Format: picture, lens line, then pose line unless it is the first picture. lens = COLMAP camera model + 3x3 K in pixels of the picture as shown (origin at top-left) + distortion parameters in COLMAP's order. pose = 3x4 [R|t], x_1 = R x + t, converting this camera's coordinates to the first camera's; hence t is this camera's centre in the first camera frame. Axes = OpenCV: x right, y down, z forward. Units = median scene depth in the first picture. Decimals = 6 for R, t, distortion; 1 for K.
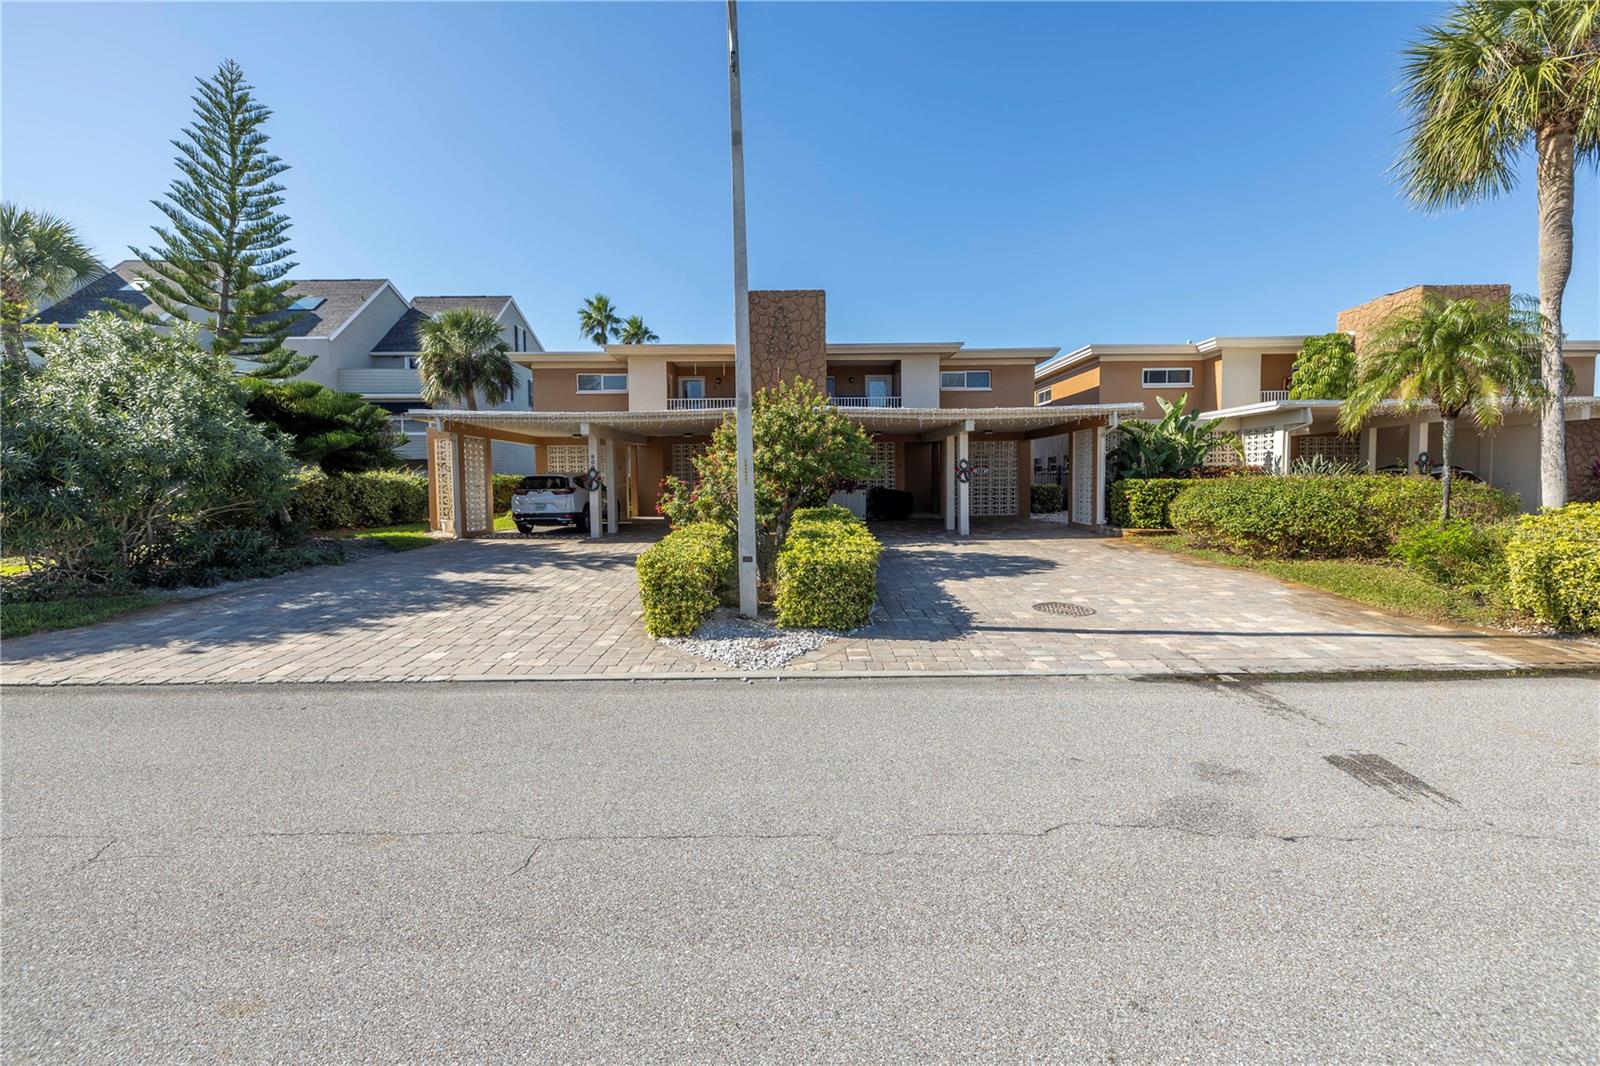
lens RADIAL K [[684.4, 0, 805.9], [0, 684.4, 528.5], [0, 0, 1]] dist [0.001998, -0.000544]
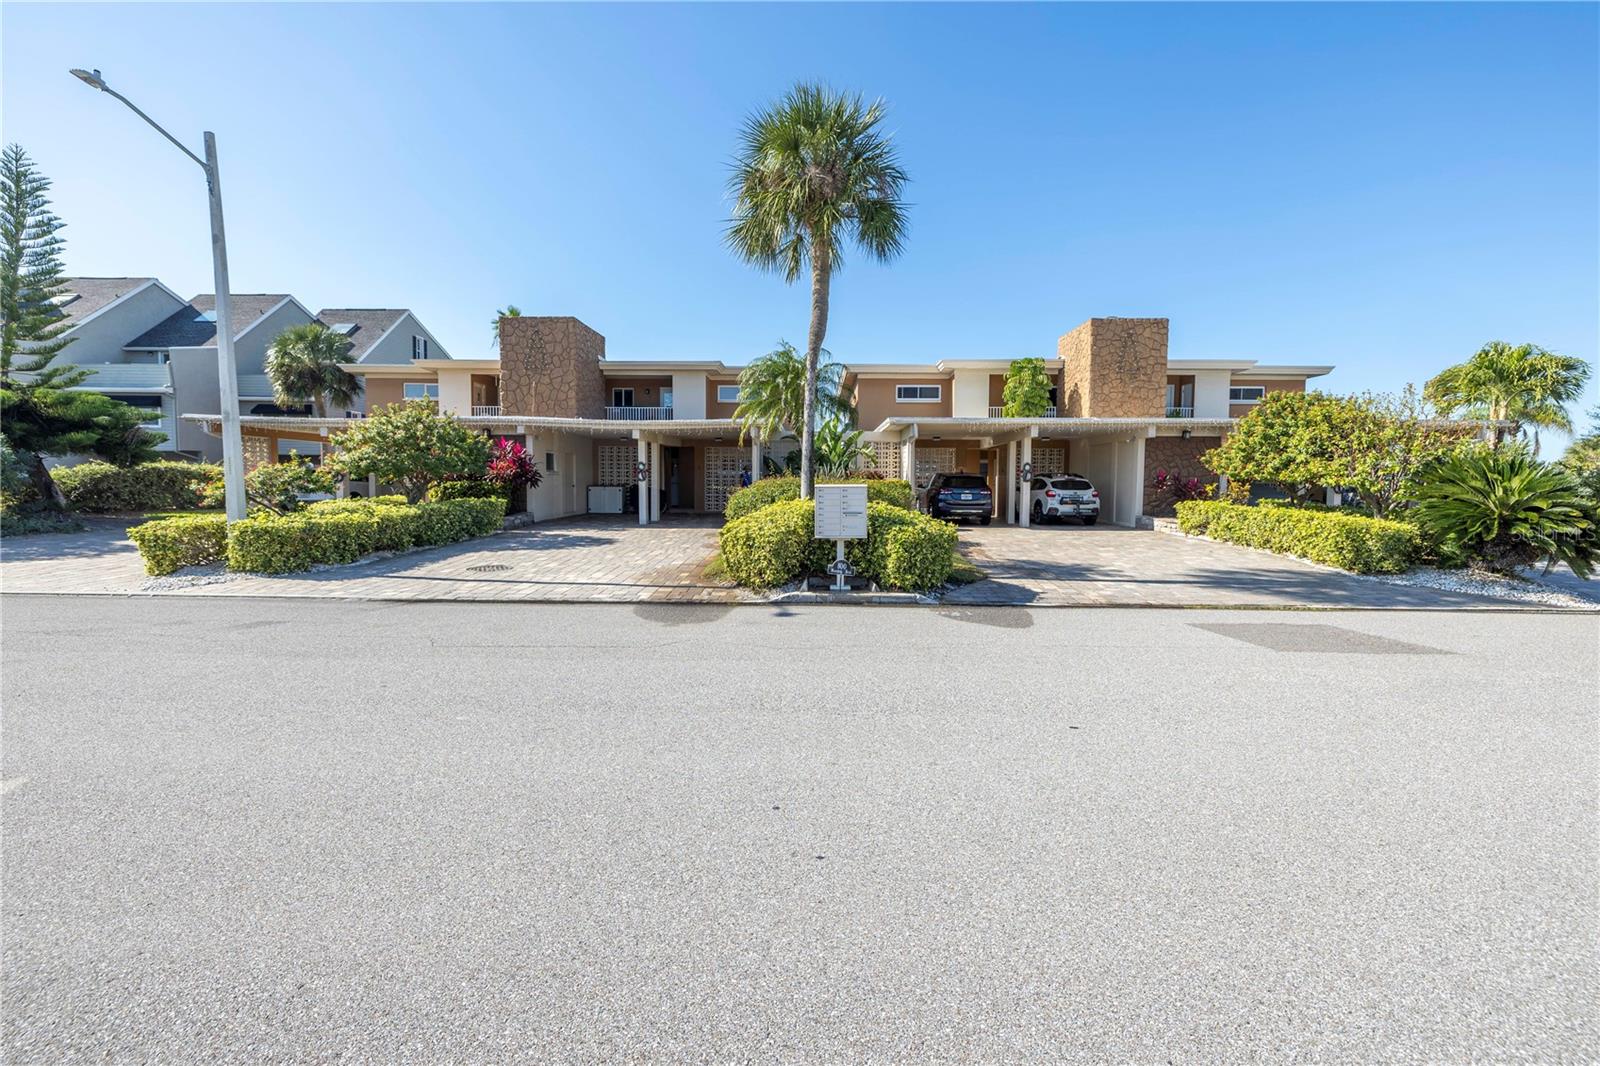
lens RADIAL K [[684.4, 0, 805.9], [0, 684.4, 528.5], [0, 0, 1]] dist [0.001998, -0.000544]
pose [[0.999447, 0.019281, -0.027093, 0.418096], [-0.019388, 0.999805, -0.003692, 0.011628], [0.027016, 0.004215, 0.999626, -0.150277]]
